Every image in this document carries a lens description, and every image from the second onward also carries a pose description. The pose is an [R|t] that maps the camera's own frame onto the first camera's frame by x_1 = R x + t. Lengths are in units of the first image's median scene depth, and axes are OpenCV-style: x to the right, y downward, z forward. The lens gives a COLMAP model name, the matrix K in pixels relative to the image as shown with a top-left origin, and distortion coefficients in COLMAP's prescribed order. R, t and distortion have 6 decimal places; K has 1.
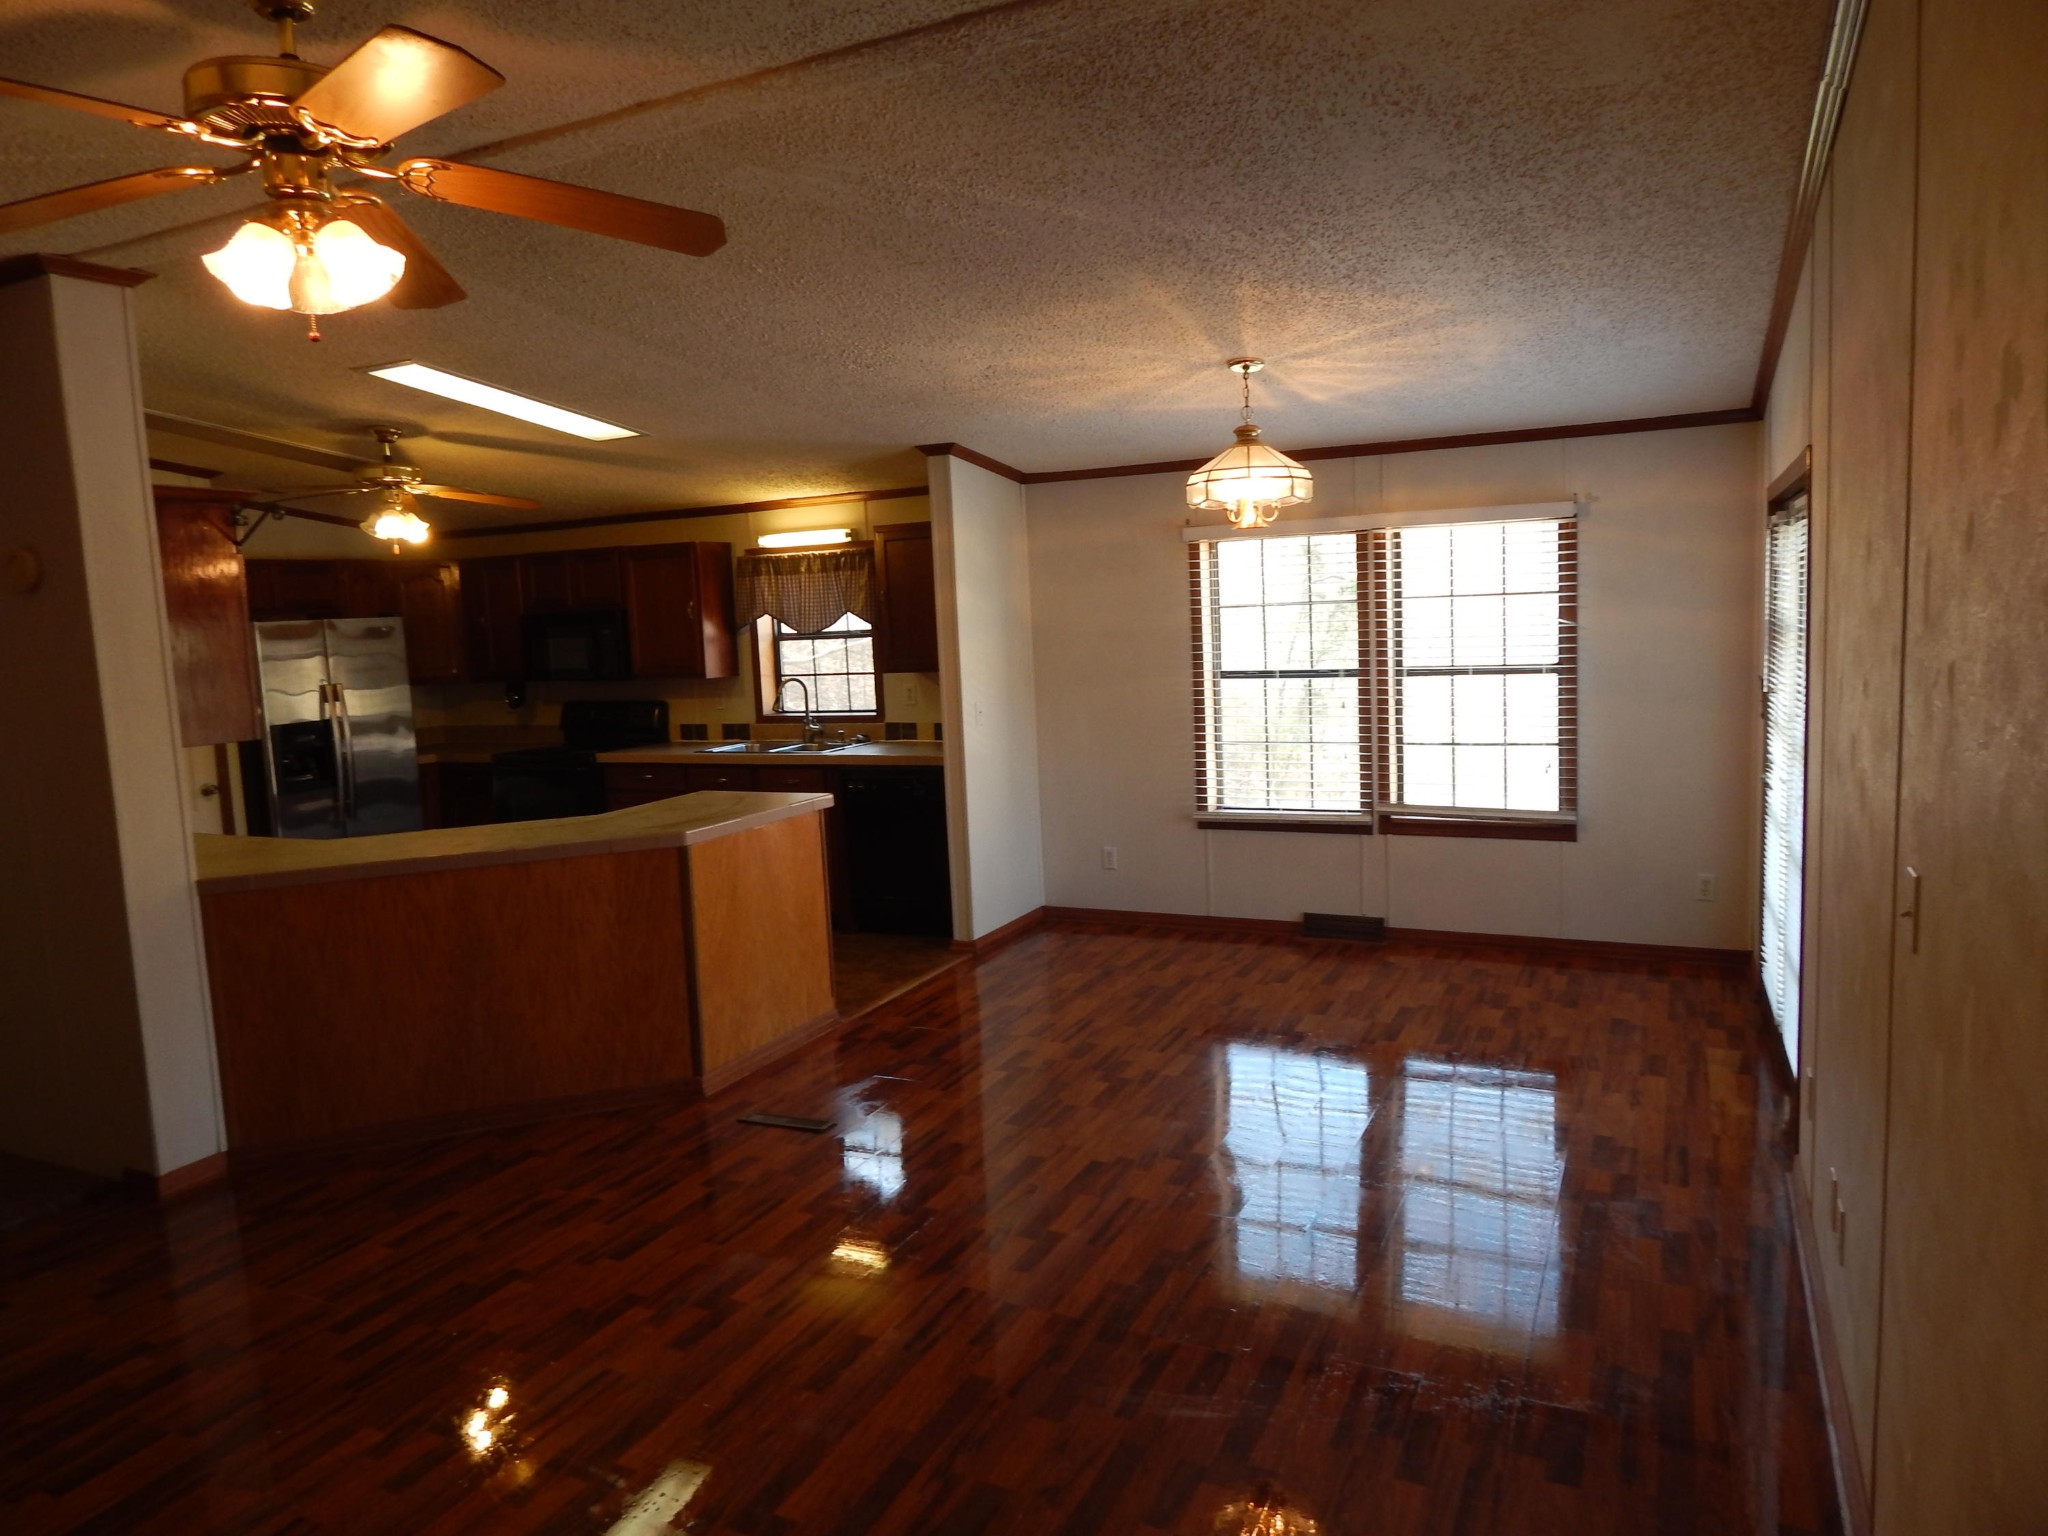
lens RADIAL K [[1326.3, 0, 1036.8], [0, 1326.3, 756.7], [0, 0, 1]] dist [-0.013254, -0.004853]
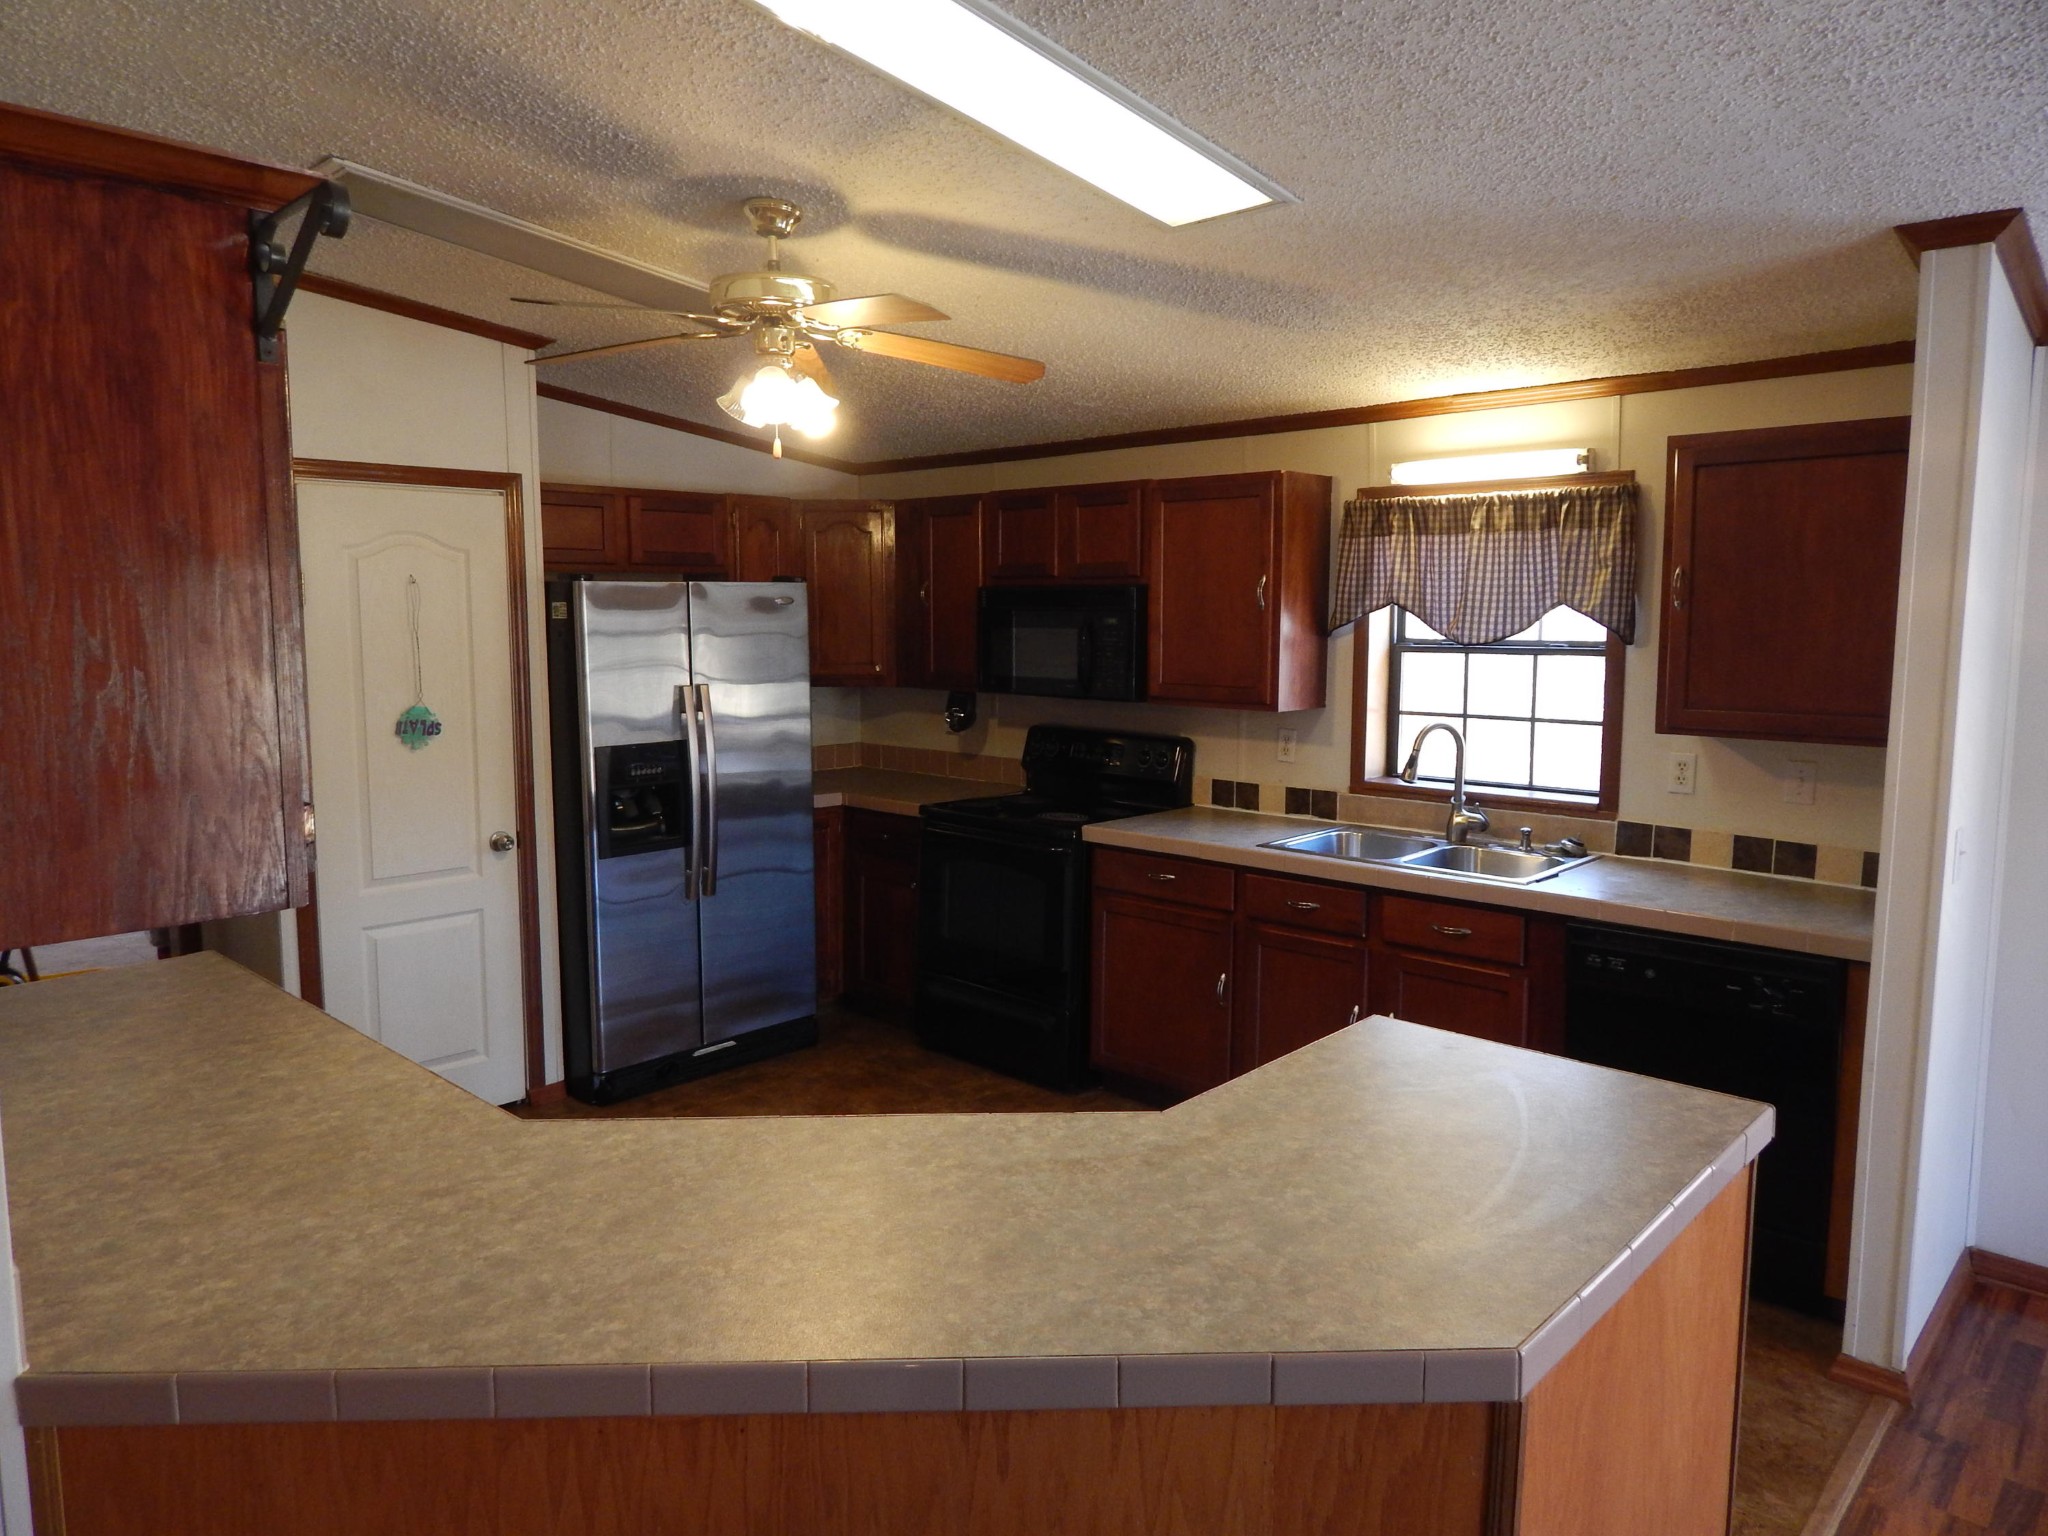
lens RADIAL K [[1336.4, 0, 1024.0], [0, 1336.4, 768.0], [0, 0, 1]] dist [0.035153, -0.001170]
pose [[0.948894, 0.081483, -0.304896, -0.175189], [-0.076692, 0.996671, 0.027680, -0.042578], [0.306136, -0.002883, 0.951983, 0.415971]]
